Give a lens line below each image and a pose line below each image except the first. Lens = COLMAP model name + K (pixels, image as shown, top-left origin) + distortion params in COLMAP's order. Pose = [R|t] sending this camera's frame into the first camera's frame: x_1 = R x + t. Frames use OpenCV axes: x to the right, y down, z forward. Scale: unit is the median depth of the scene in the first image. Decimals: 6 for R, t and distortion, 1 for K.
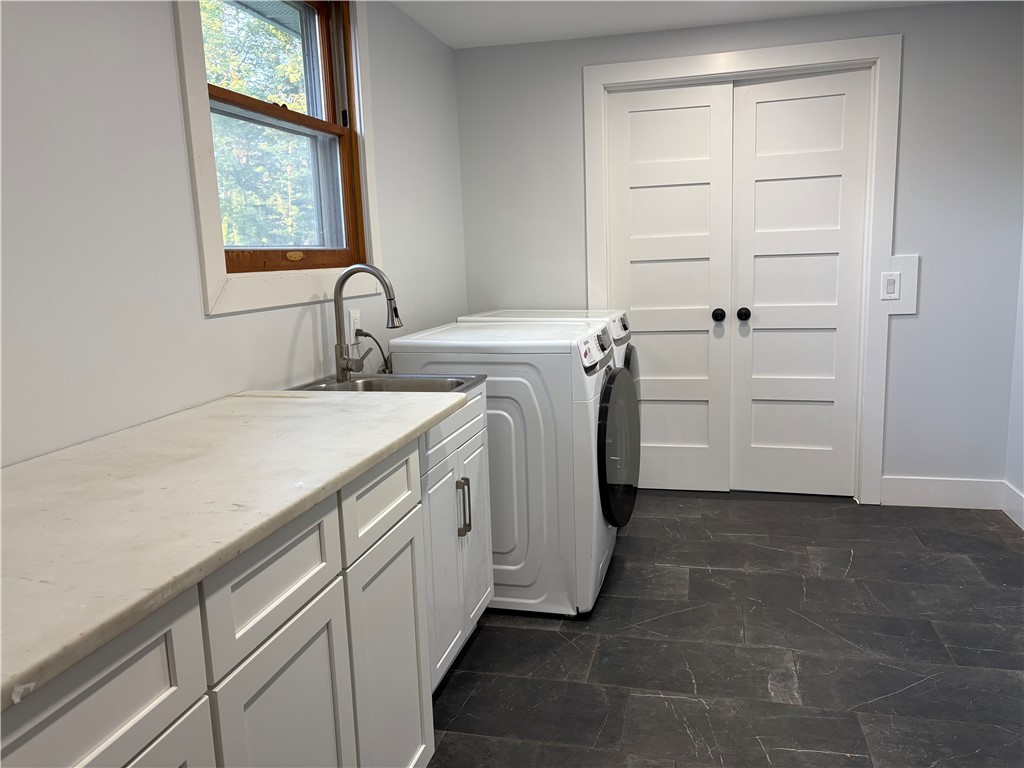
lens RADIAL K [[773.9, 0, 520.2], [0, 773.9, 382.1], [0, 0, 1]] dist [0.051216, -0.055720]
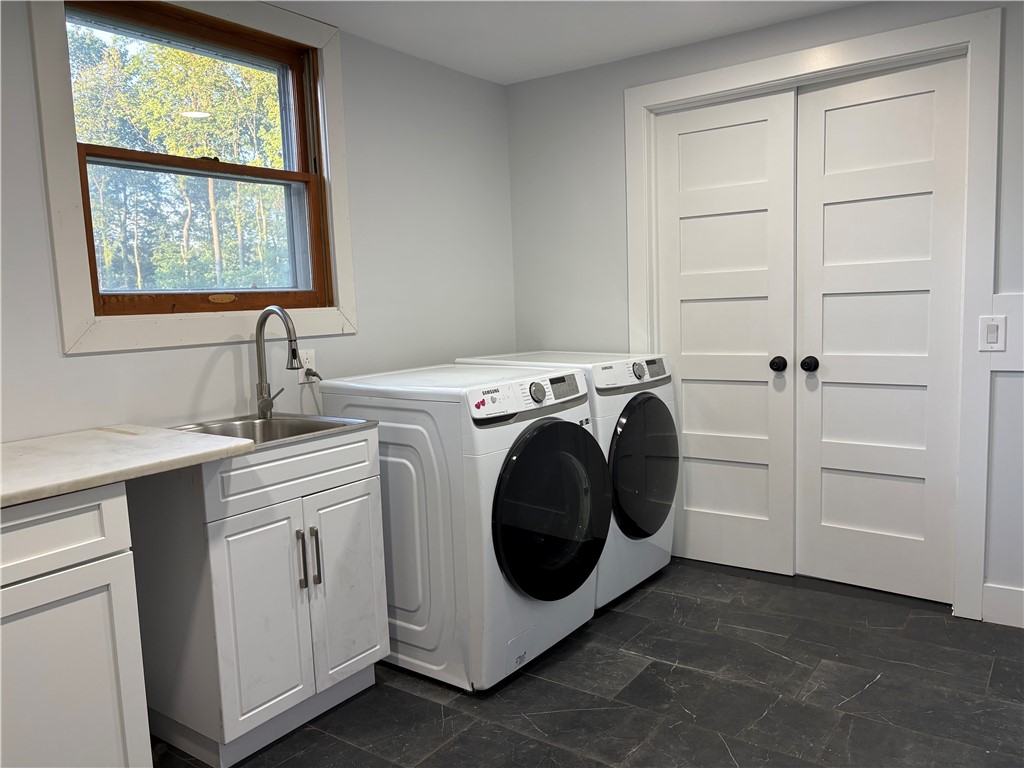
lens RADIAL K [[773.9, 0, 514.4], [0, 773.9, 387.7], [0, 0, 1]] dist [0.051216, -0.055720]
pose [[0.924378, 0.042517, -0.379100, 0.416907], [-0.055794, 0.998151, -0.024100, -0.032522], [0.377375, 0.043429, 0.925042, 0.150833]]
